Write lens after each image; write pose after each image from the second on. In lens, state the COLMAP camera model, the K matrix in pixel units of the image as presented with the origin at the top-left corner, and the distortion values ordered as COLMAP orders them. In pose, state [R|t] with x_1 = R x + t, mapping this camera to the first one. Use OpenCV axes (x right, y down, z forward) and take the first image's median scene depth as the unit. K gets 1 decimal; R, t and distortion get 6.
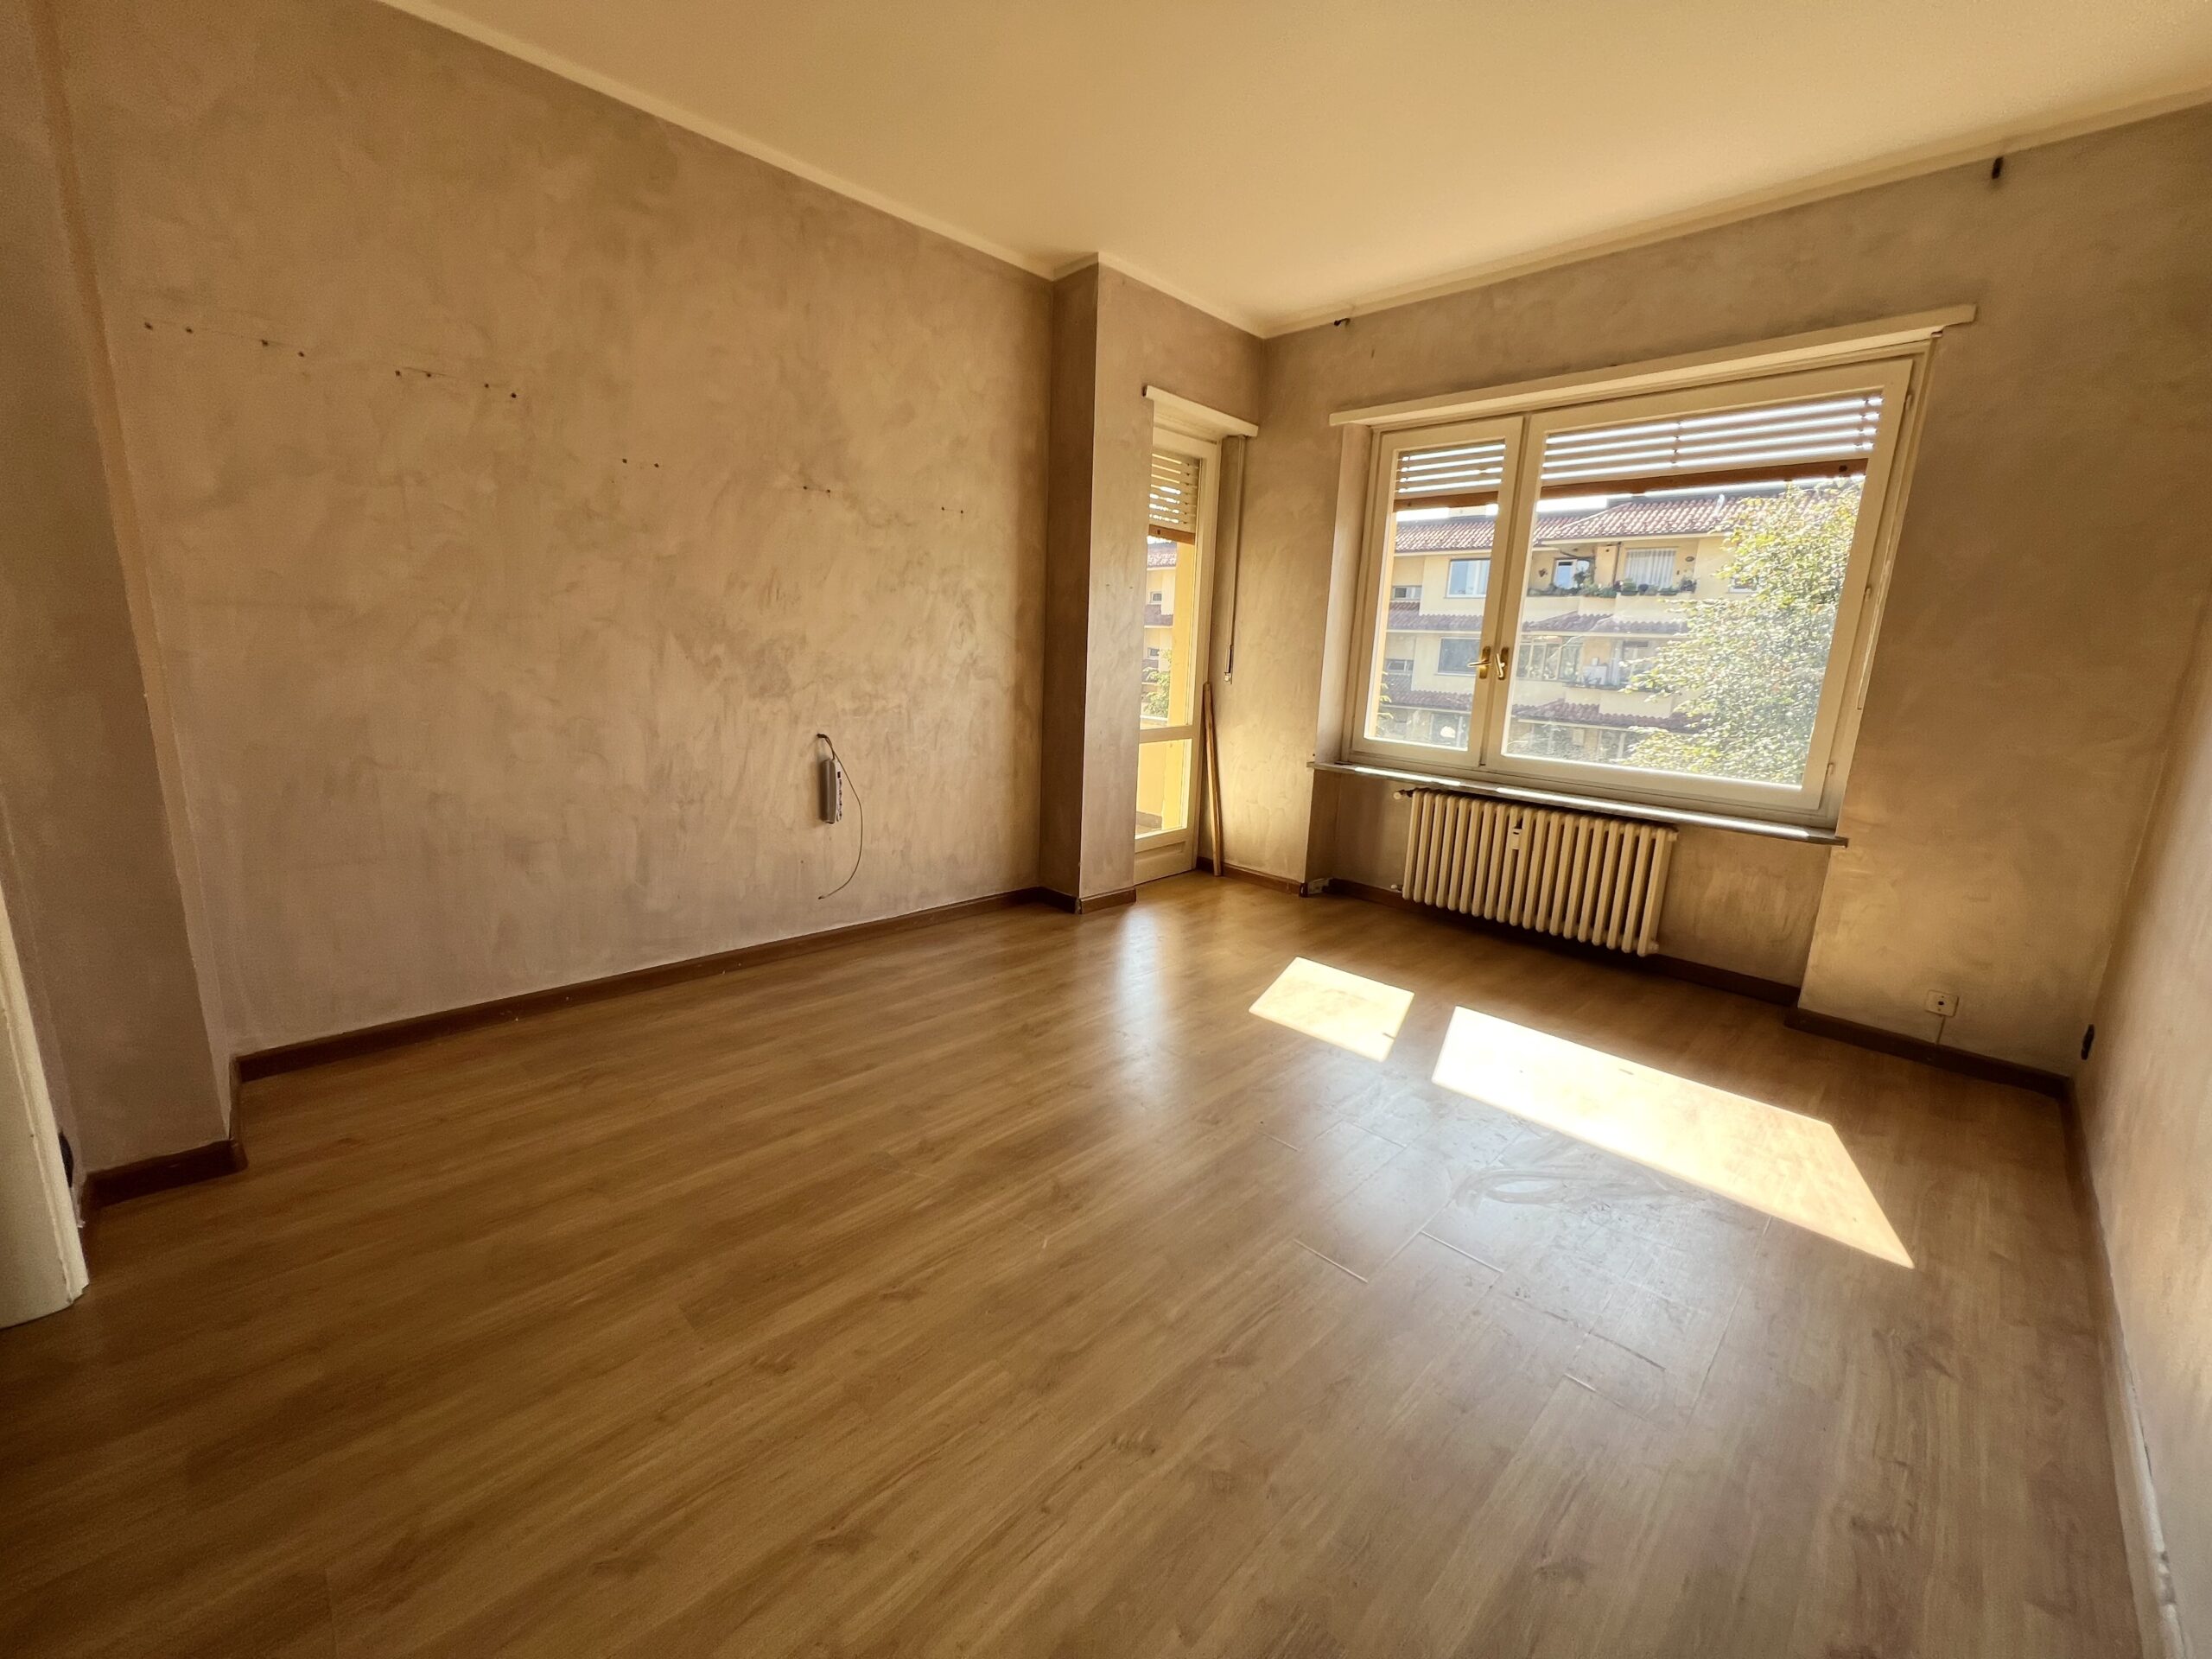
lens RADIAL K [[882.8, 0, 1100.0], [0, 882.8, 825.3], [0, 0, 1]] dist [-0.002570, 0.001218]
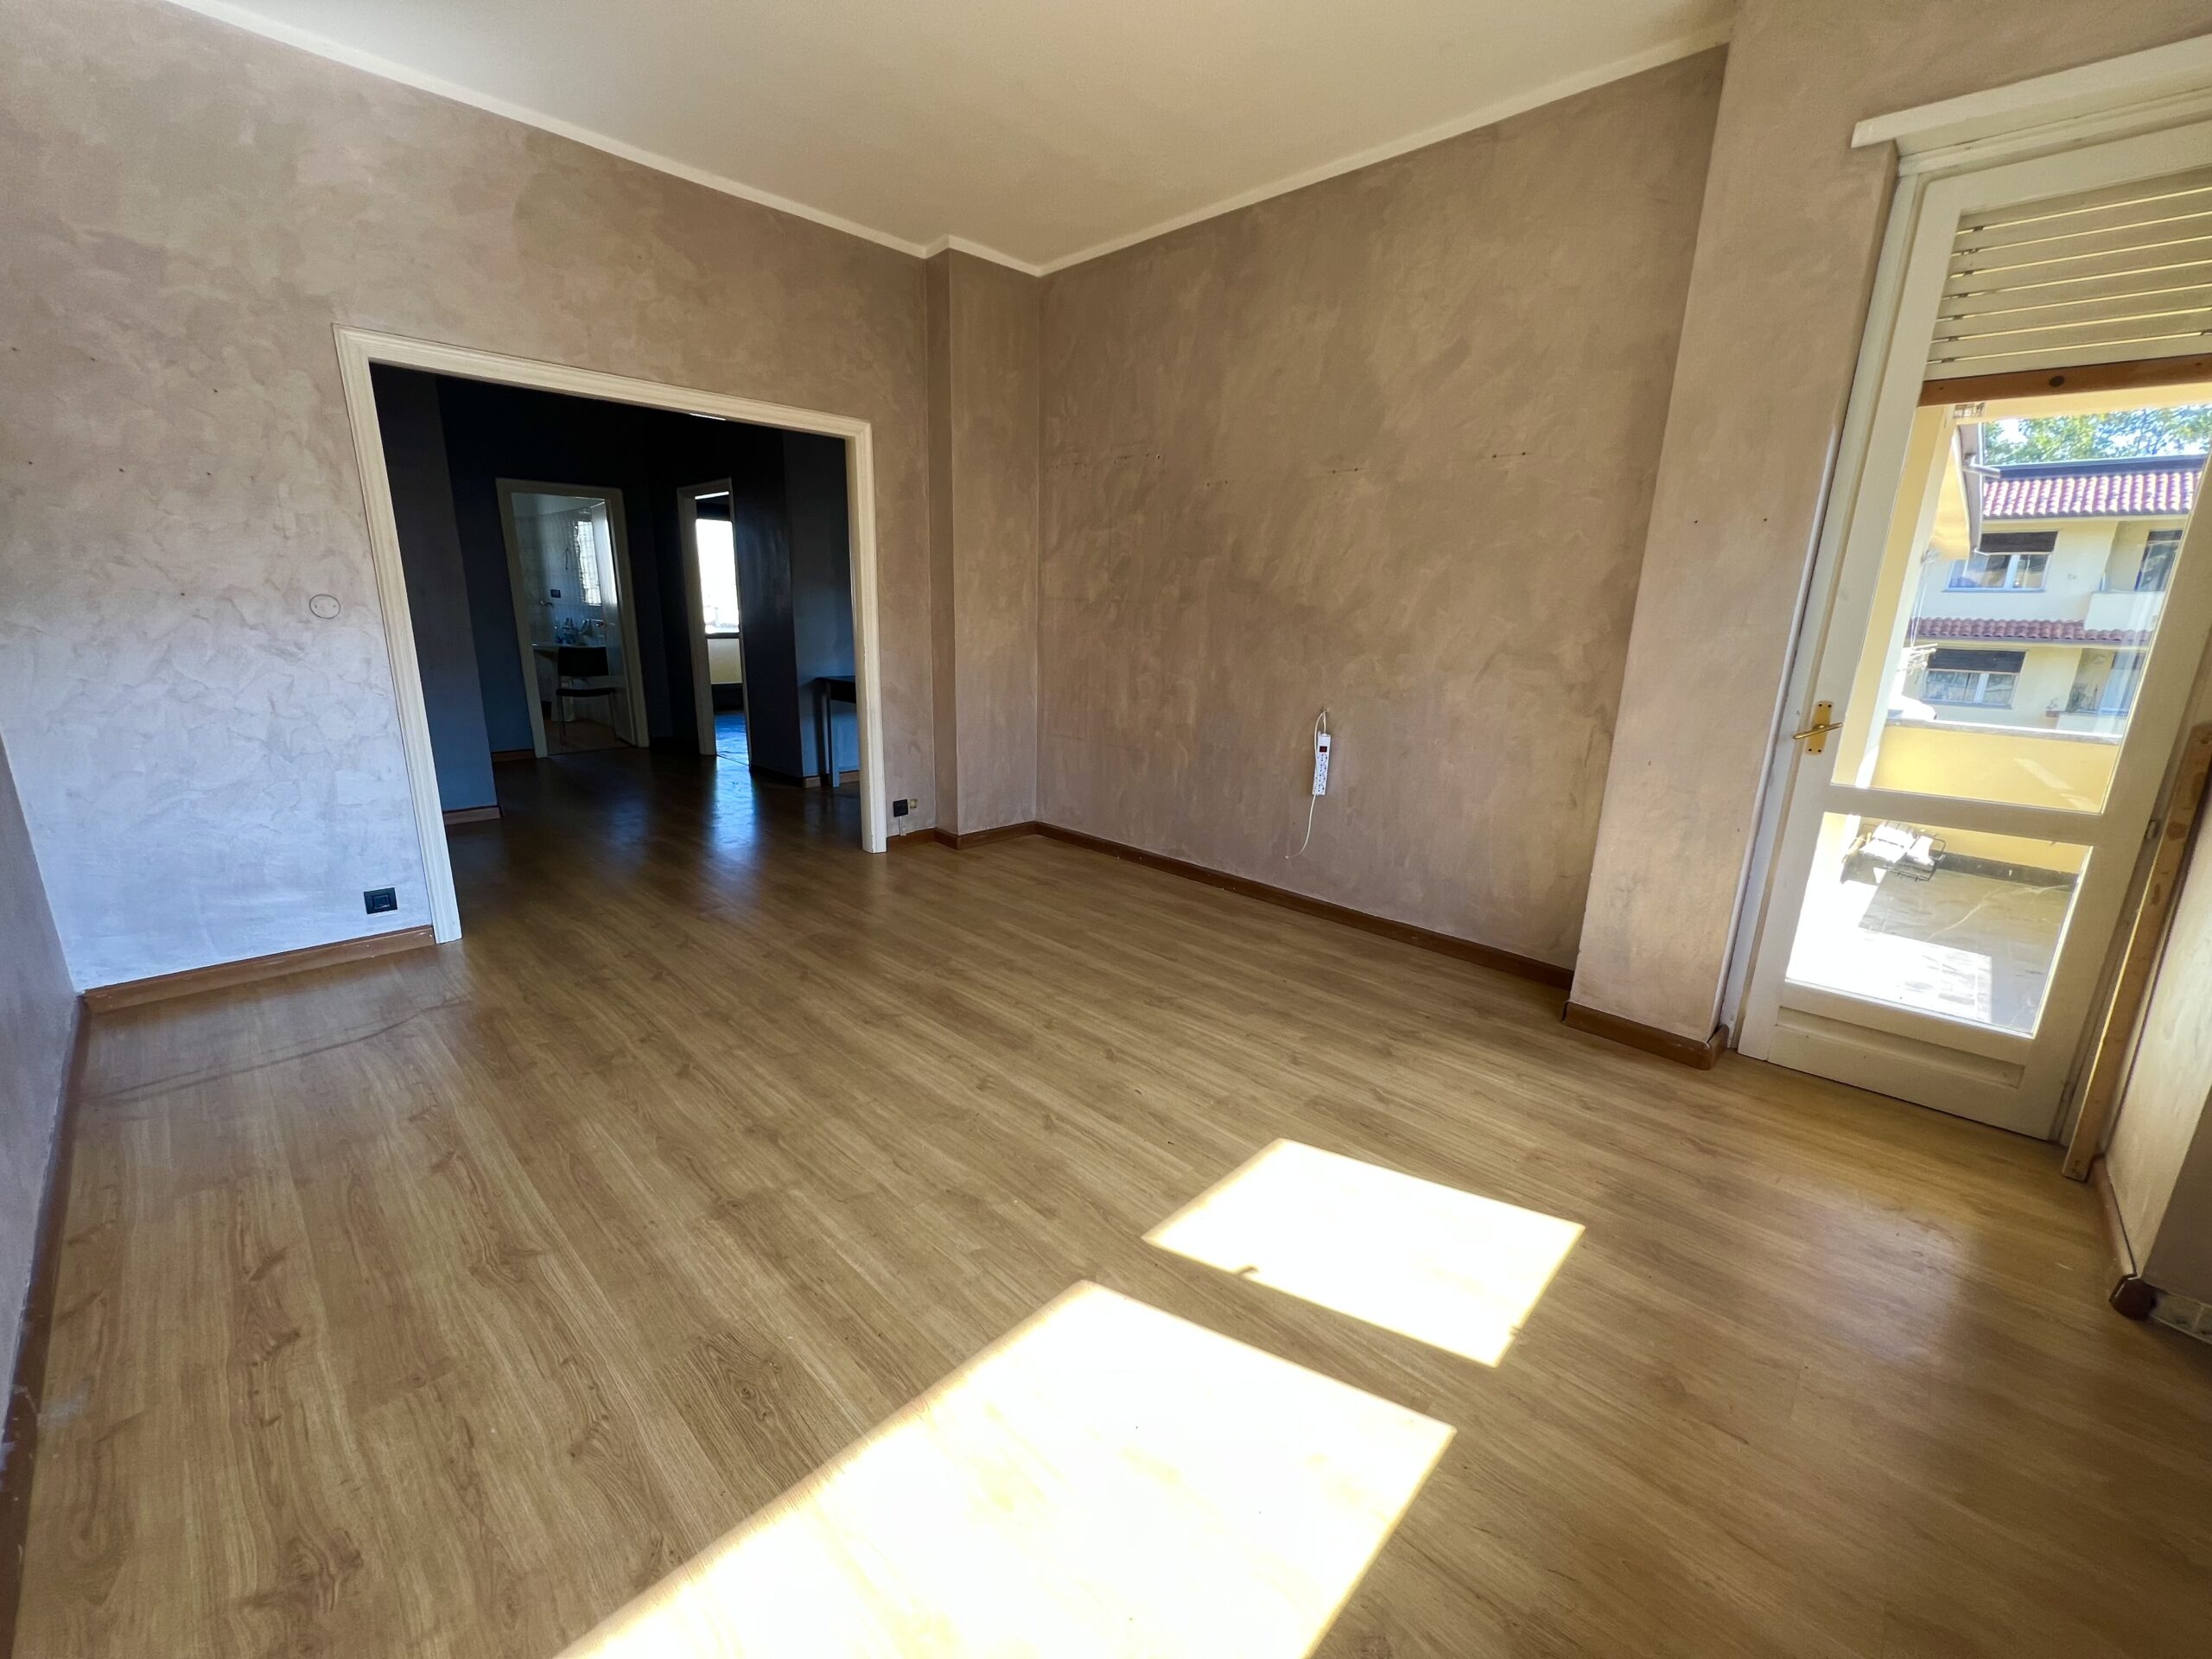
lens RADIAL K [[882.8, 0, 1104.9], [0, 882.8, 832.3], [0, 0, 1]] dist [-0.002570, 0.001218]
pose [[0.024991, 0.215409, -0.976204, 0.780923], [-0.228651, 0.951855, 0.204182, -0.126785], [0.973188, 0.218107, 0.073041, 0.754488]]
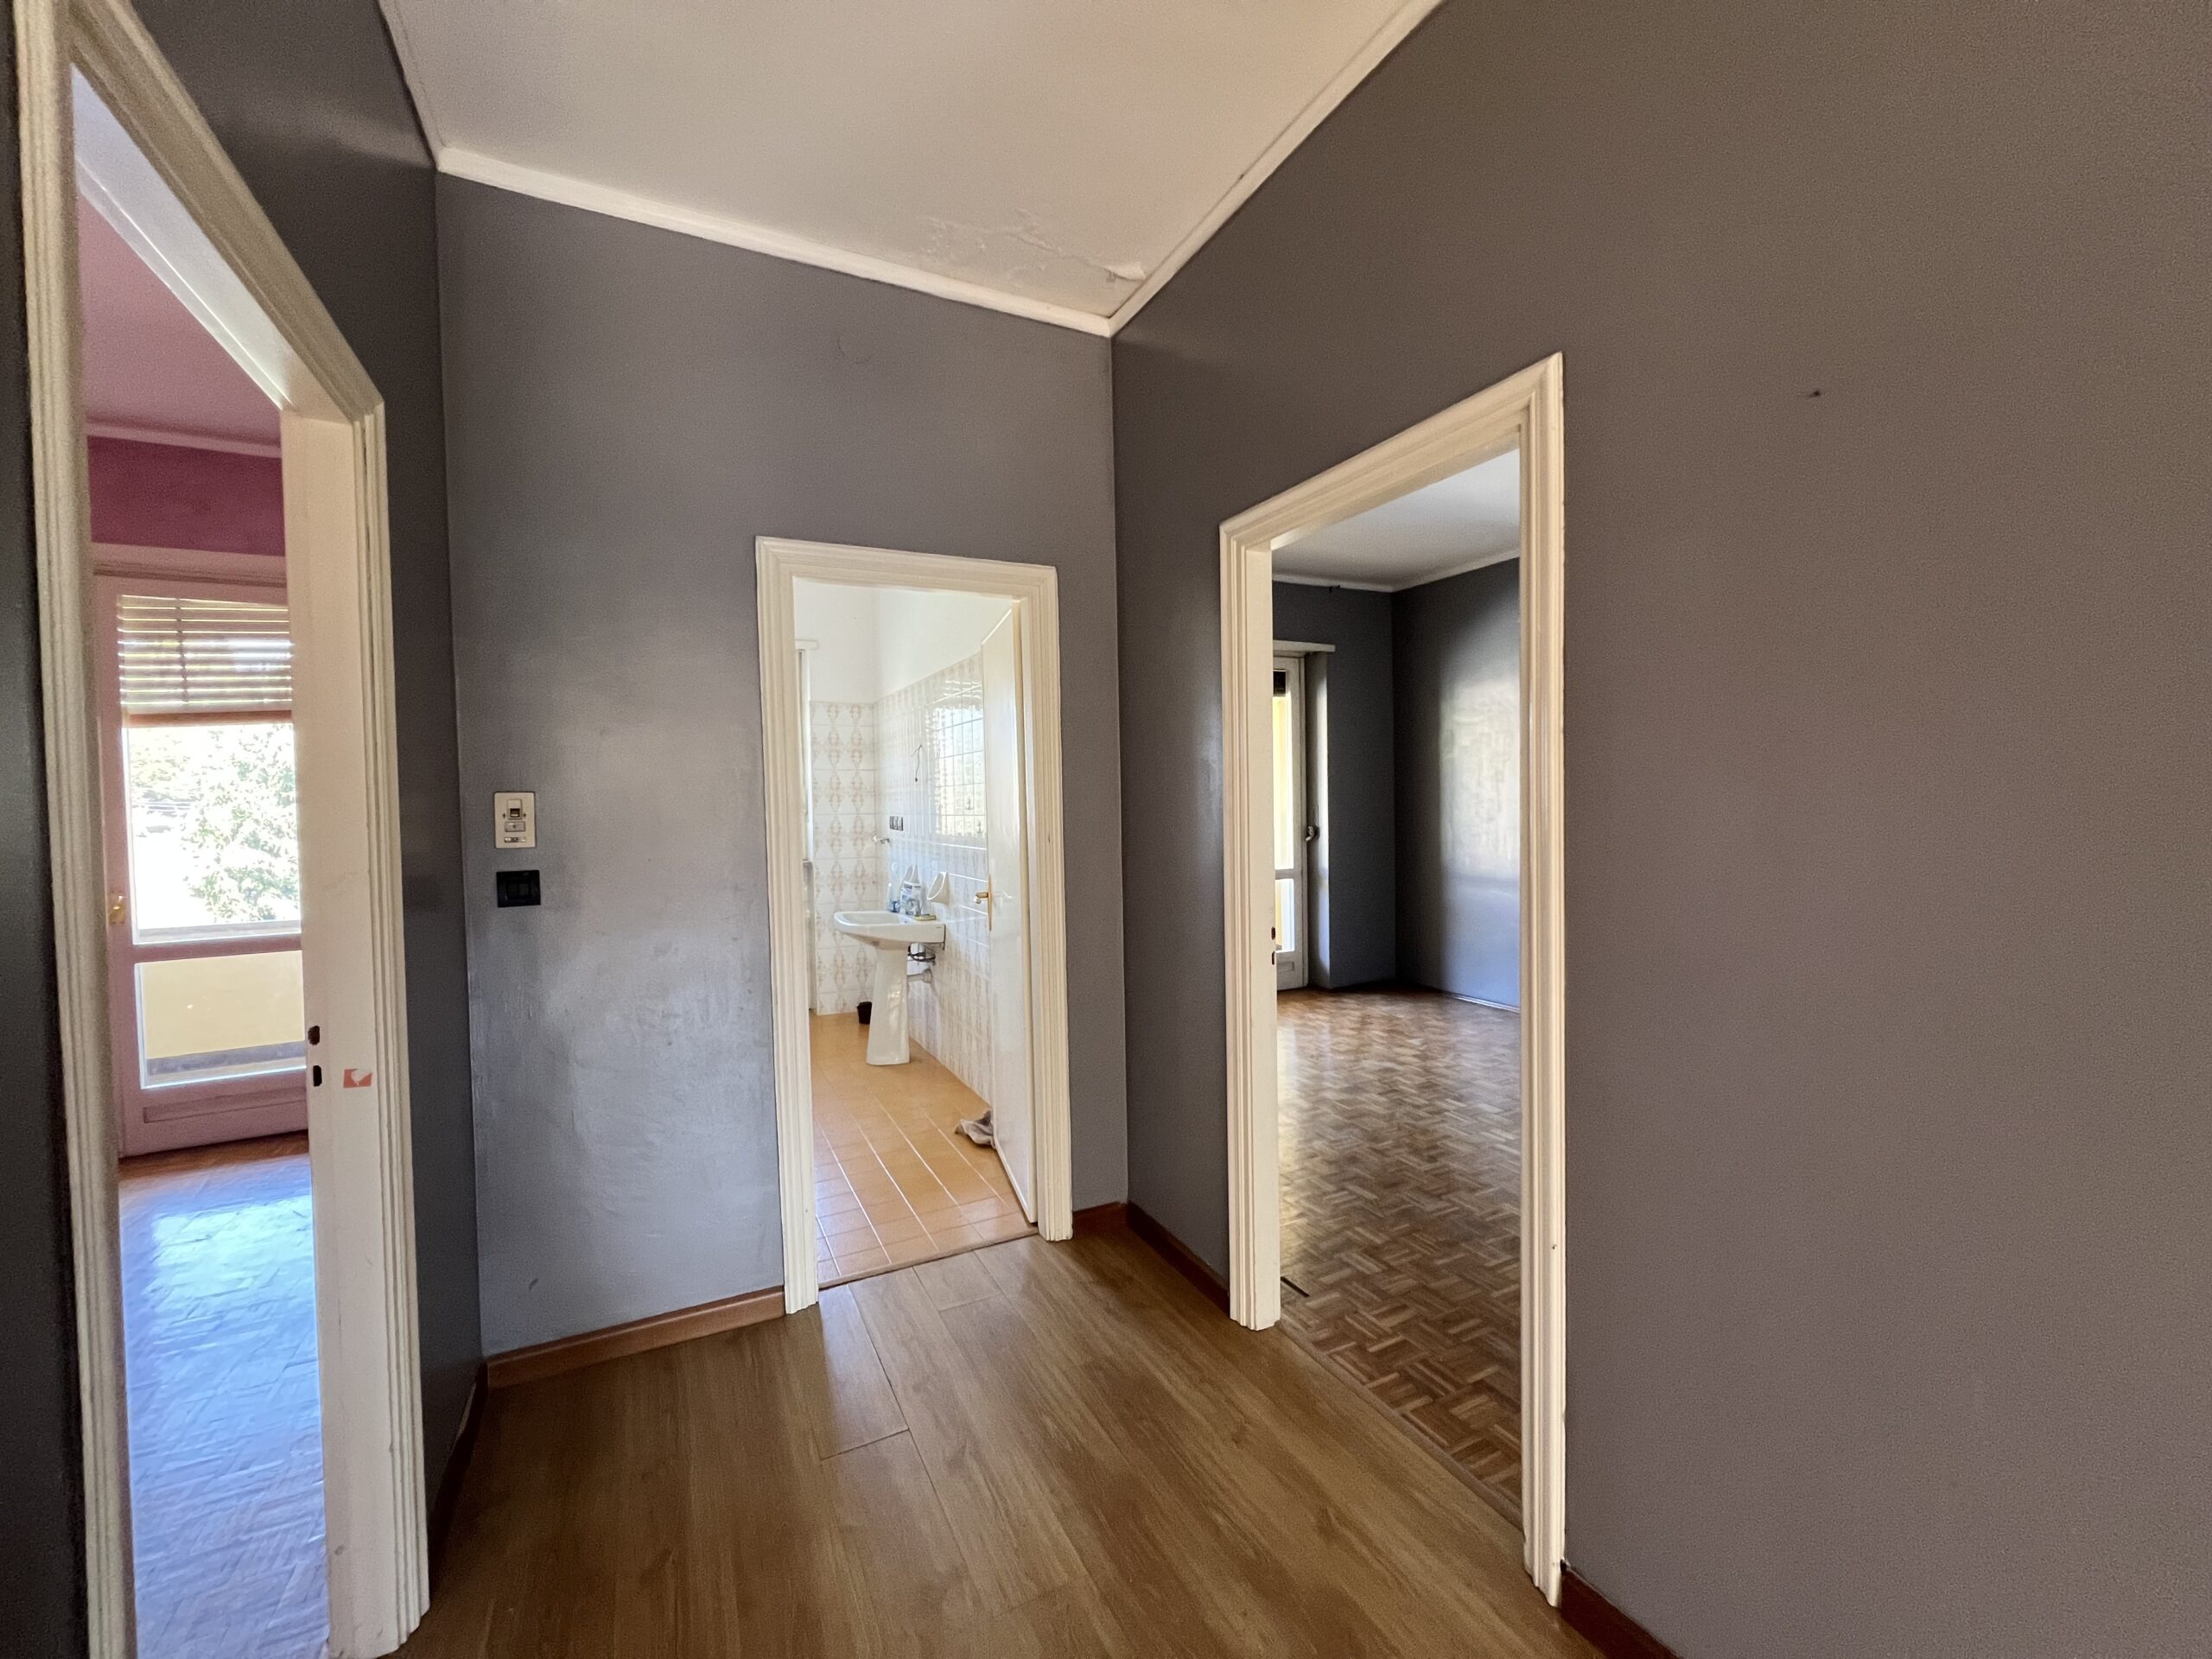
lens RADIAL K [[882.8, 0, 1097.2], [0, 882.8, 822.0], [0, 0, 1]] dist [-0.002570, 0.001218]
pose [[-0.303203, -0.010055, -0.952873, -0.739242], [-0.191957, 0.980091, 0.050739, -0.032961], [0.933392, 0.198294, -0.299096, -0.081960]]
